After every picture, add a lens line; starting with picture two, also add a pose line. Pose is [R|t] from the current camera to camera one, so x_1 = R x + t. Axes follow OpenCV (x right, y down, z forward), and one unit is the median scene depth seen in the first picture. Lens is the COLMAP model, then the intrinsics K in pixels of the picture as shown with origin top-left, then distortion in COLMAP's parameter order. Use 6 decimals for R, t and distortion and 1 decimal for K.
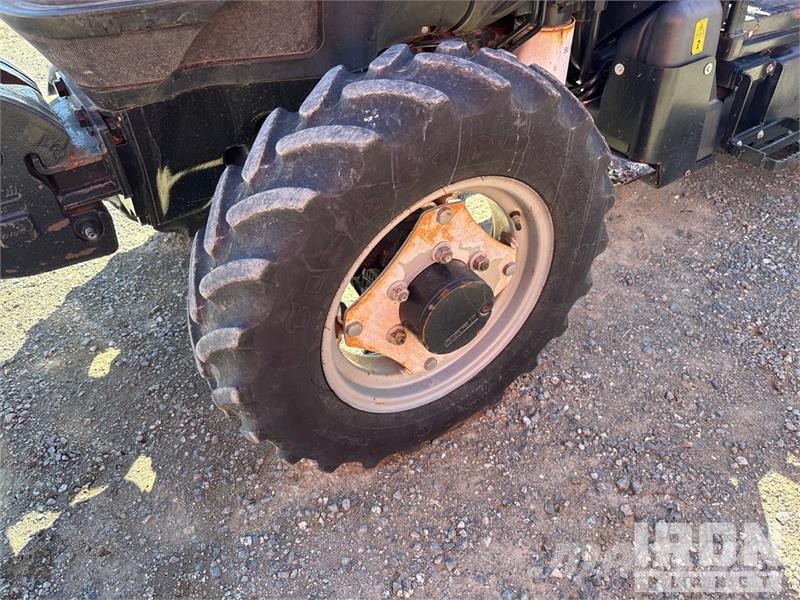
lens RADIAL K [[623.3, 0, 395.2], [0, 623.3, 299.0], [0, 0, 1]] dist [0.017207, -0.009096]
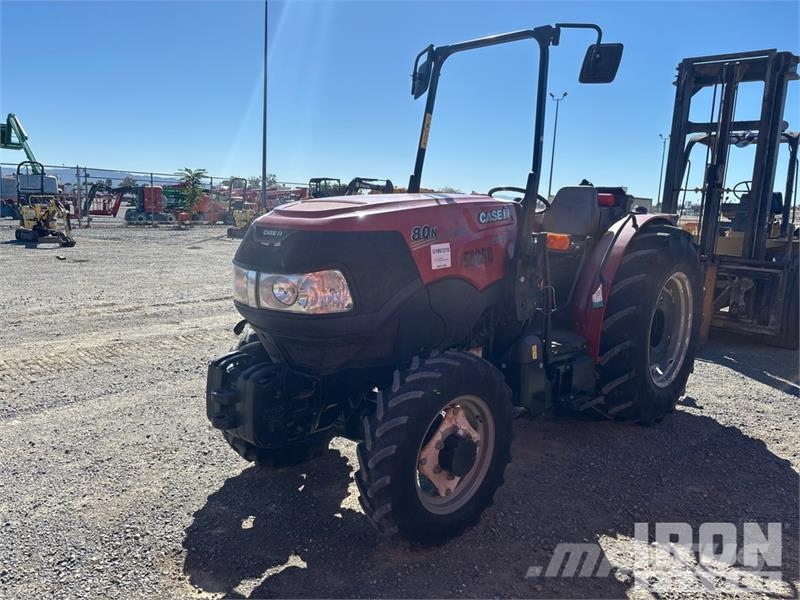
lens RADIAL K [[623.3, 0, 395.2], [0, 623.3, 299.0], [0, 0, 1]] dist [0.017207, -0.009096]
pose [[0.978425, 0.009221, 0.206398, -0.562982], [0.097002, 0.861546, -0.498327, 0.581878], [-0.182417, 0.507596, 0.842063, -1.075918]]
